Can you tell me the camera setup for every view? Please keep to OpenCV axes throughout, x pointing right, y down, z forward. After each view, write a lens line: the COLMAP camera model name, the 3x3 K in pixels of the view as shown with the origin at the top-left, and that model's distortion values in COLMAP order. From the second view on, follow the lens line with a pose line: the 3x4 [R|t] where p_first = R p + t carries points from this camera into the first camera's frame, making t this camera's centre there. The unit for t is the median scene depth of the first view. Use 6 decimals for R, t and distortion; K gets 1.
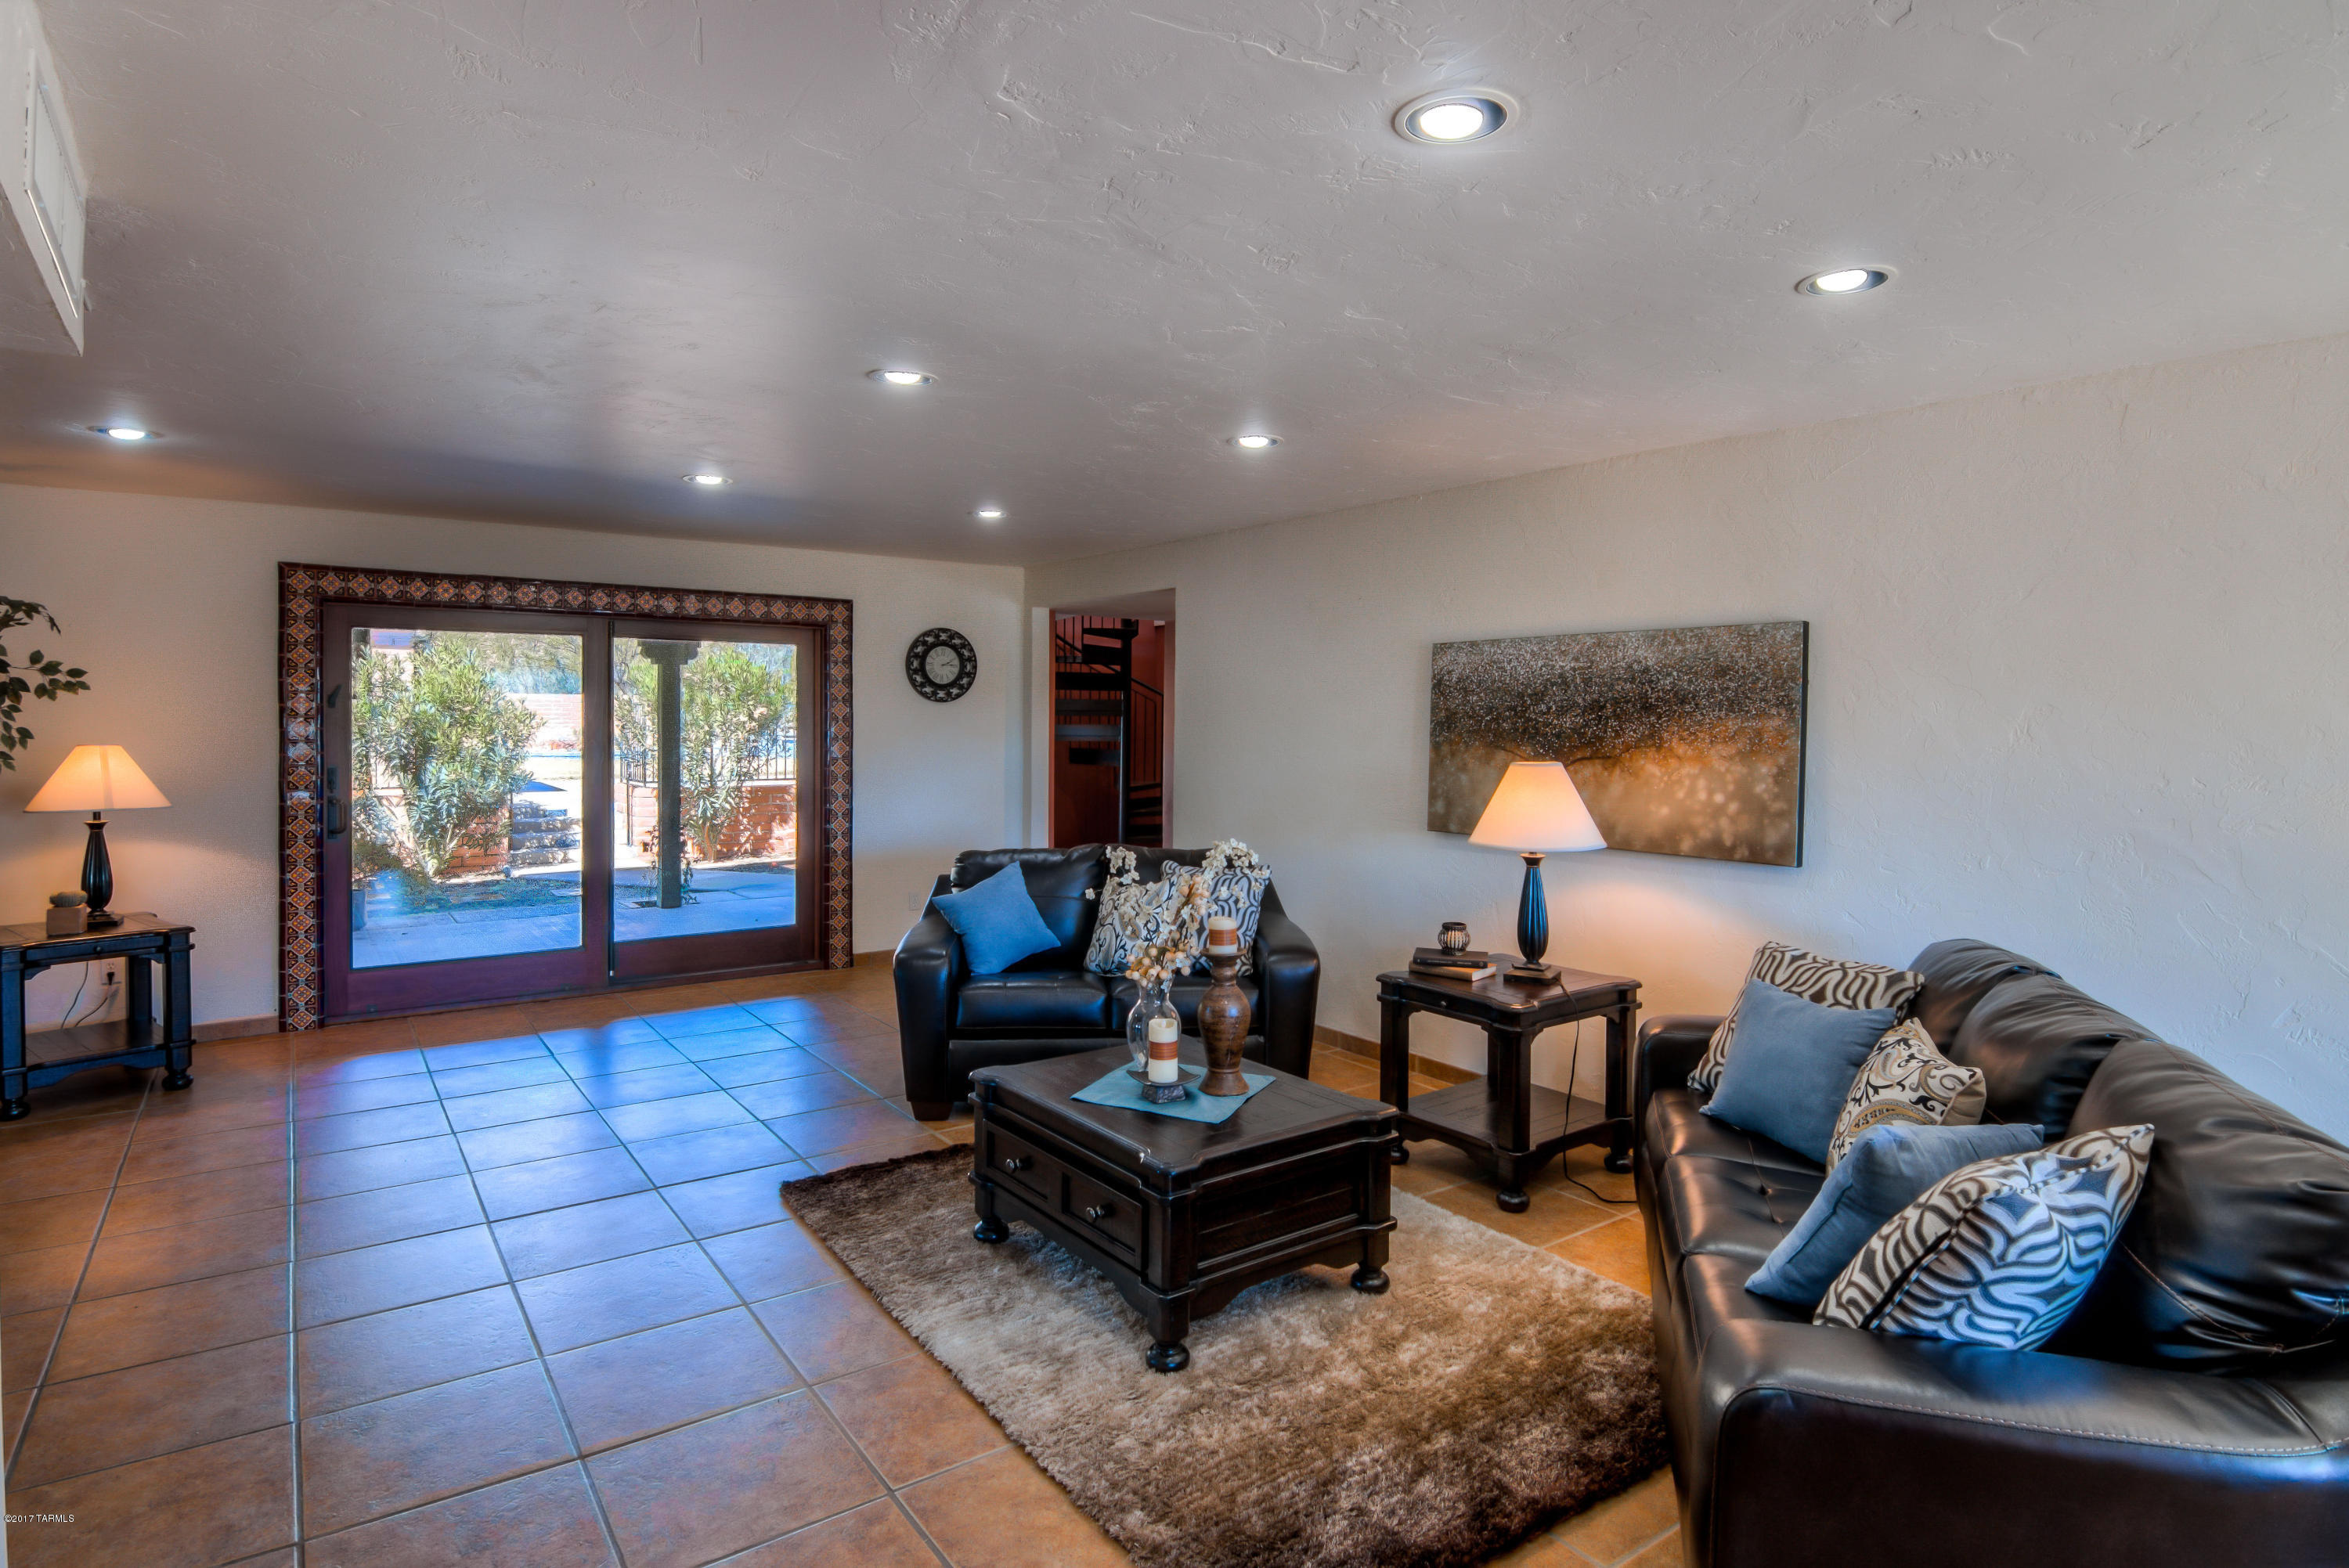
lens RADIAL K [[1239.1, 0, 1179.3], [0, 1239.1, 765.3], [0, 0, 1]] dist [-0.008389, -0.009238]
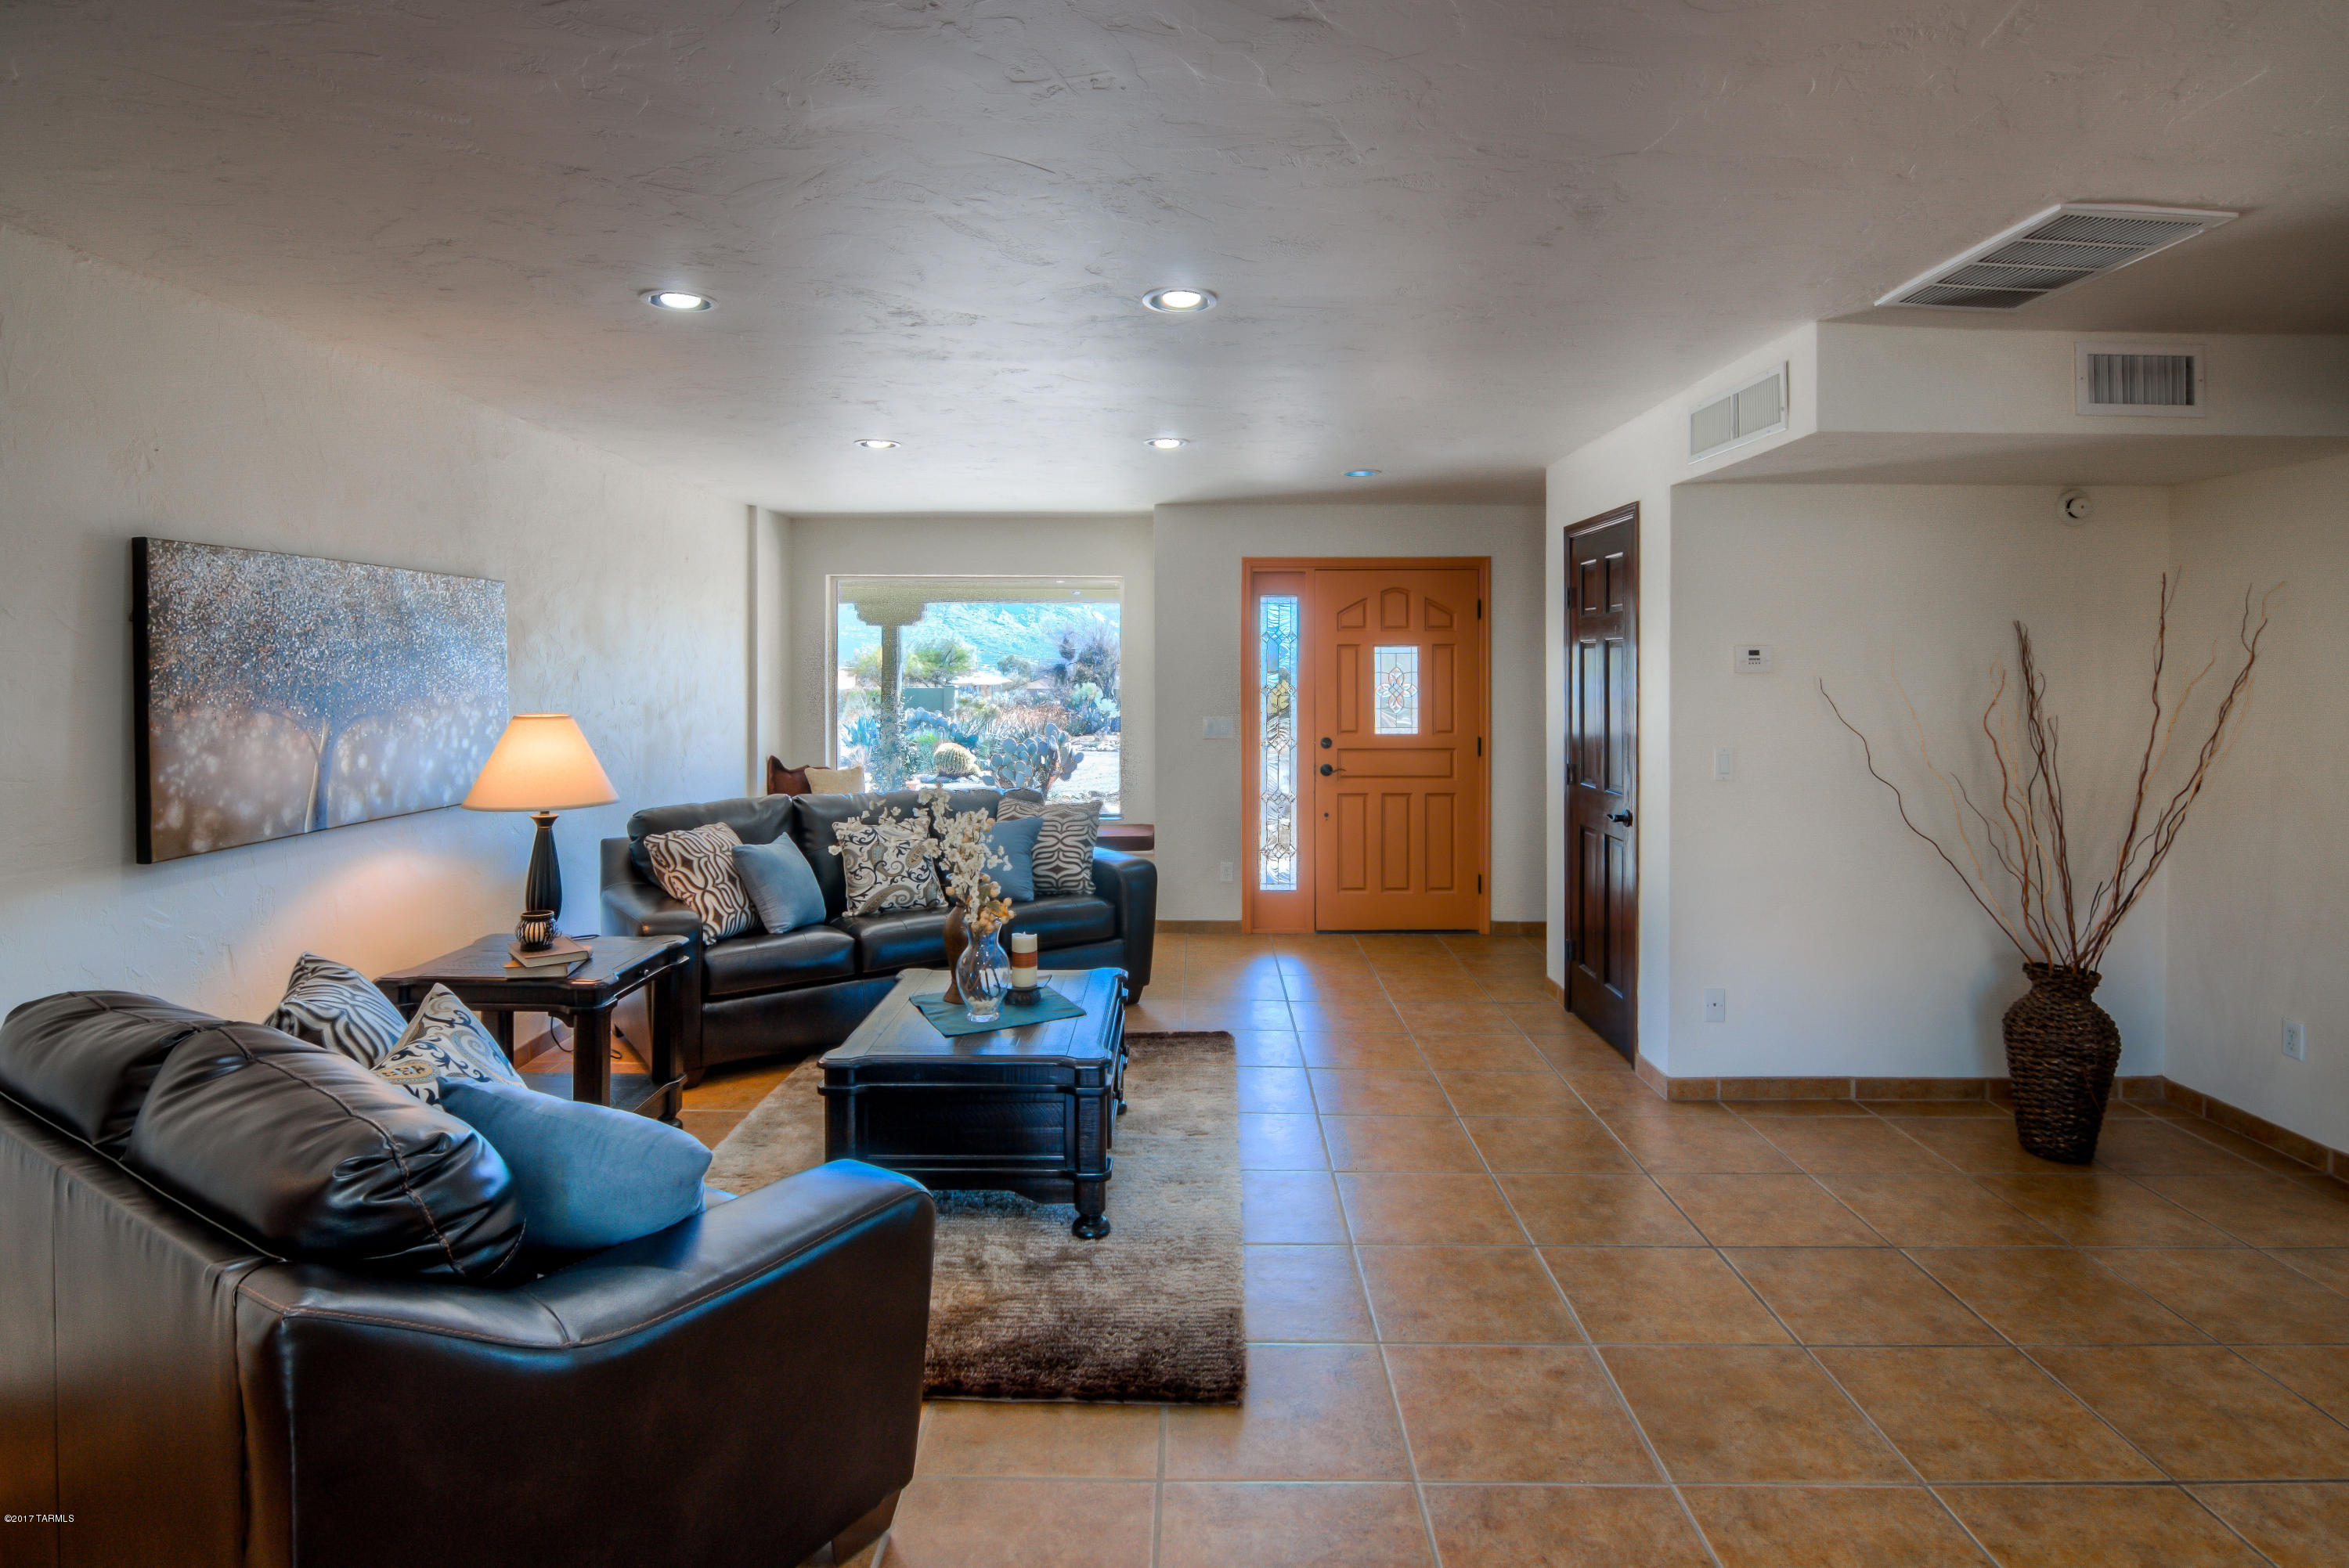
lens RADIAL K [[1239.1, 0, 1183.8], [0, 1239.1, 661.1], [0, 0, 1]] dist [-0.008389, -0.009238]
pose [[-0.806916, -0.000209, 0.590666, -0.630746], [0.020724, 0.999374, 0.028665, -0.056974], [-0.590303, 0.035371, -0.806407, 1.425275]]
